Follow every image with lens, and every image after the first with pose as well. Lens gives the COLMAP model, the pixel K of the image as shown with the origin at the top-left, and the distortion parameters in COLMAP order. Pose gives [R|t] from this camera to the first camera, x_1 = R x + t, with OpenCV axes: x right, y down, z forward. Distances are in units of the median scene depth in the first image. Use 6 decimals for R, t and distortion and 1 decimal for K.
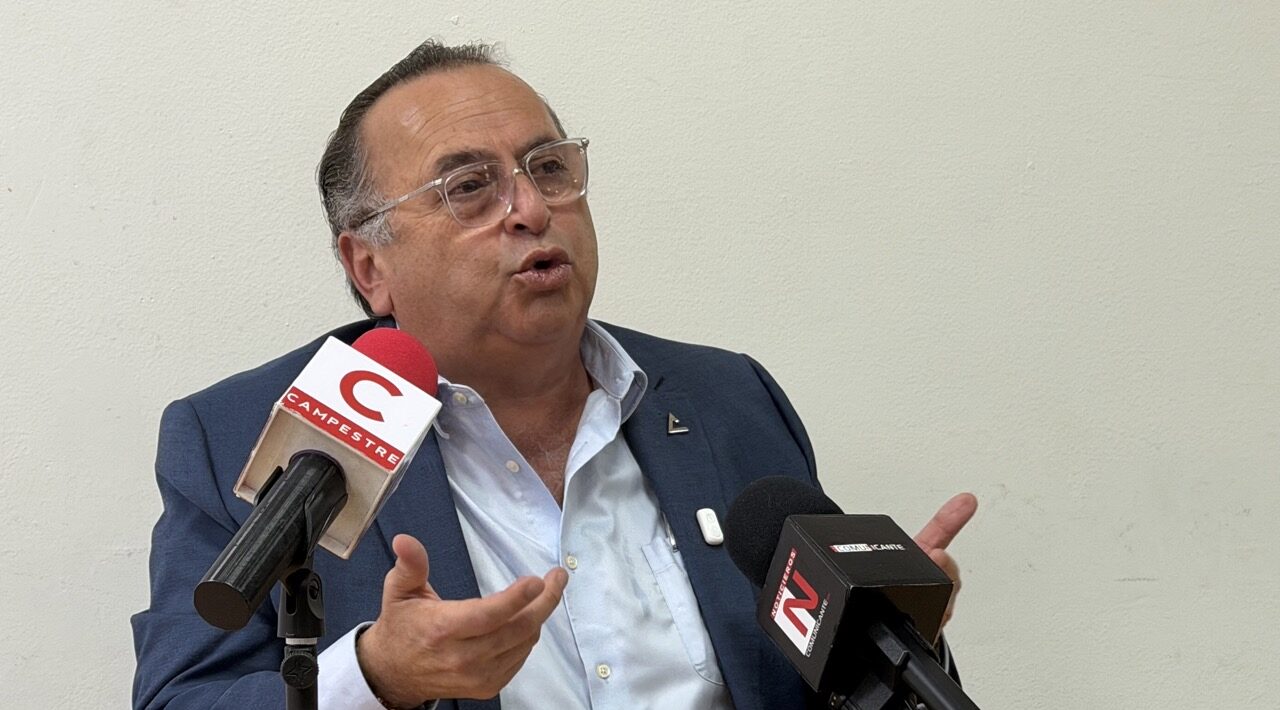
lens RADIAL K [[2587.2, 0, 645.7], [0, 2587.2, 360.7], [0, 0, 1]] dist [0.154547, 0.000000]
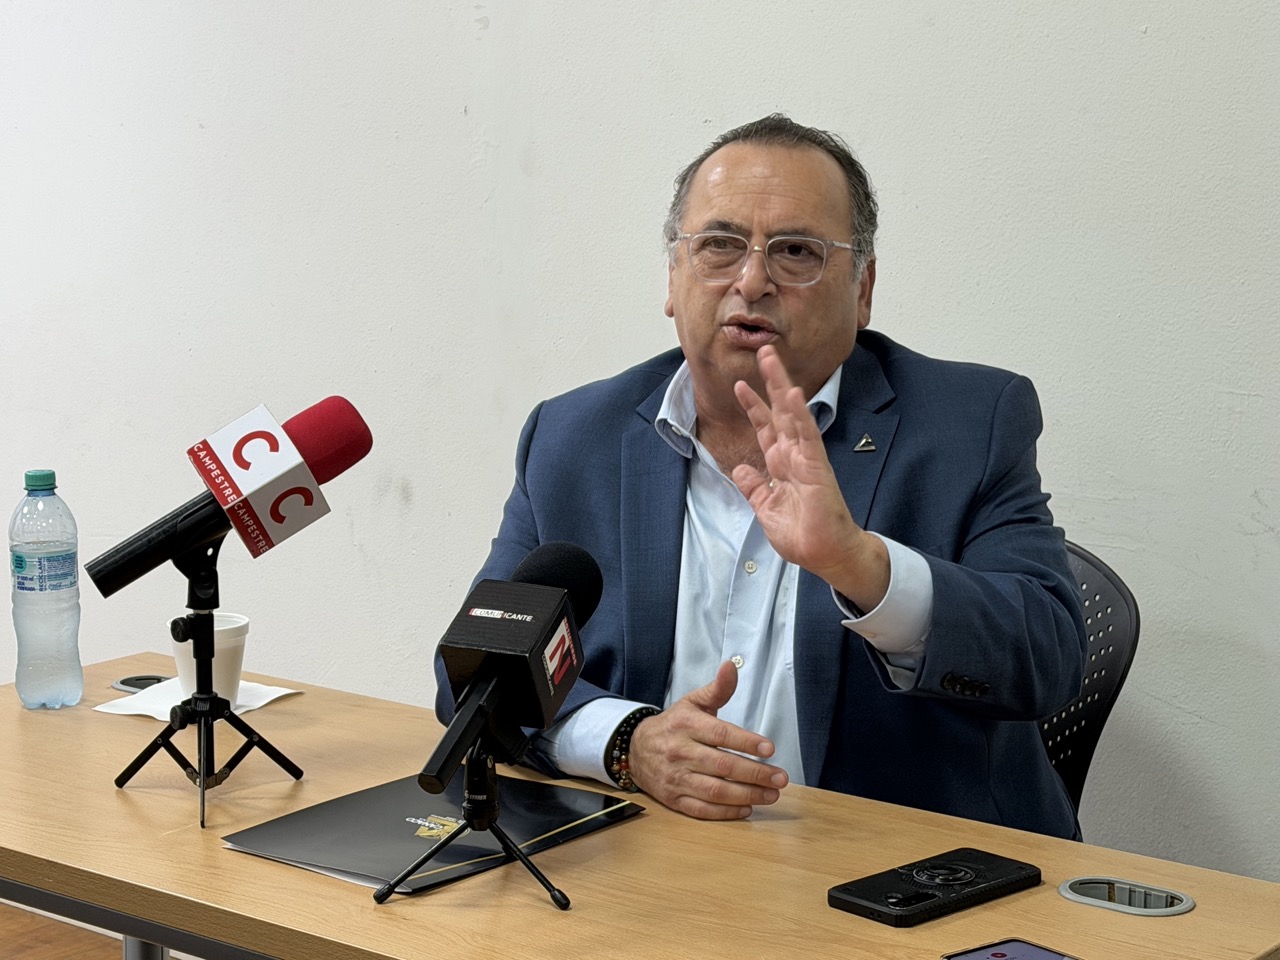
lens RADIAL K [[2547.5, 0, 639.3], [0, 2547.5, 476.1], [0, 0, 1]] dist [0.132257, 0.000000]
pose [[0.589492, 0.145472, -0.794567, 0.891486], [-0.013823, 0.985323, 0.170141, -0.168056], [0.807656, -0.089314, 0.582851, 0.261288]]
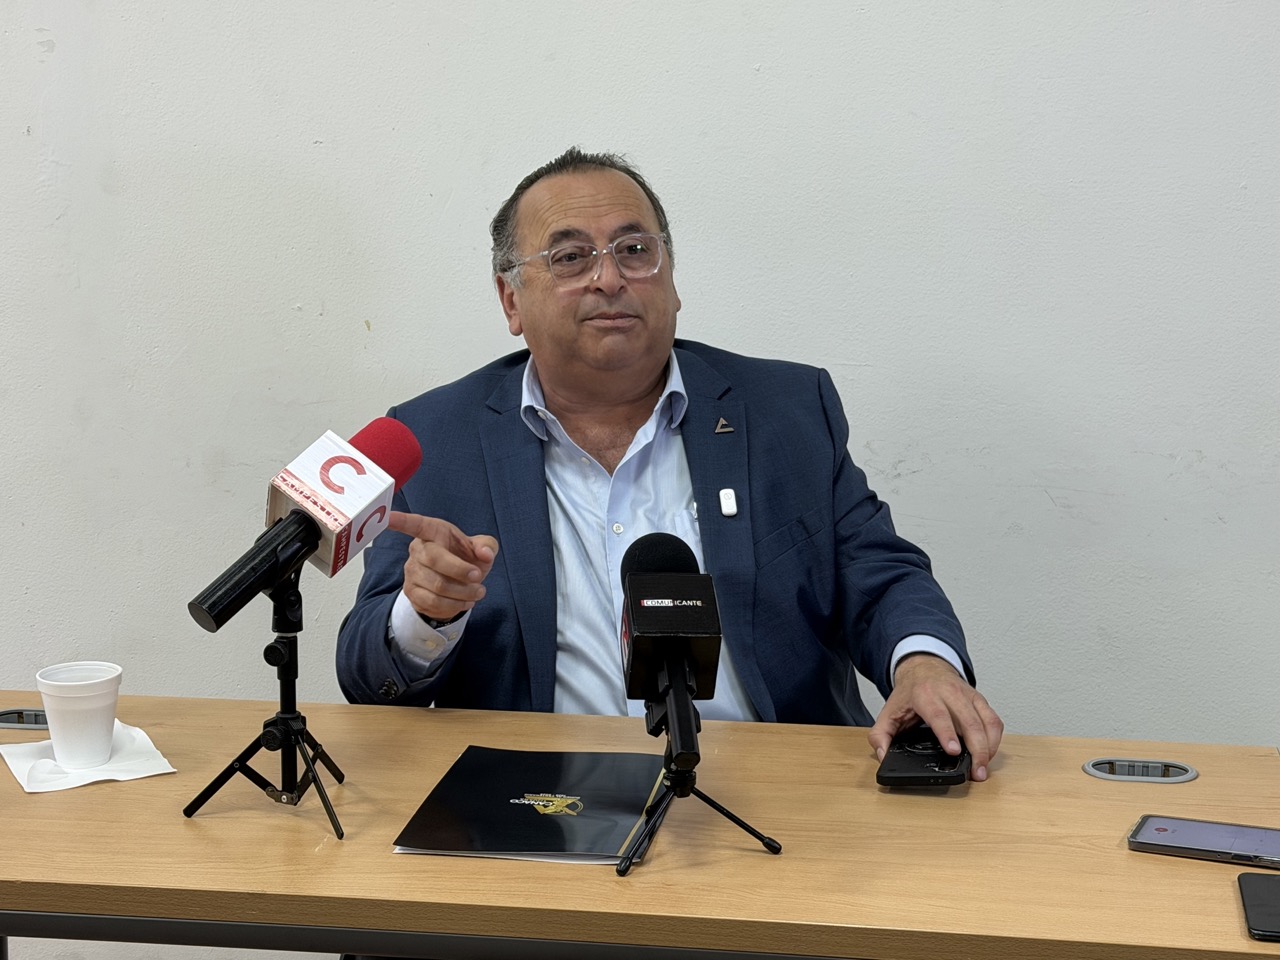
lens RADIAL K [[2233.9, 0, 637.2], [0, 2233.9, 482.4], [0, 0, 1]] dist [0.082812, 0.000000]
pose [[0.916598, 0.096438, -0.388005, 0.430014], [-0.025630, 0.982650, 0.183690, -0.174092], [0.398988, -0.158426, 0.903166, -0.084831]]
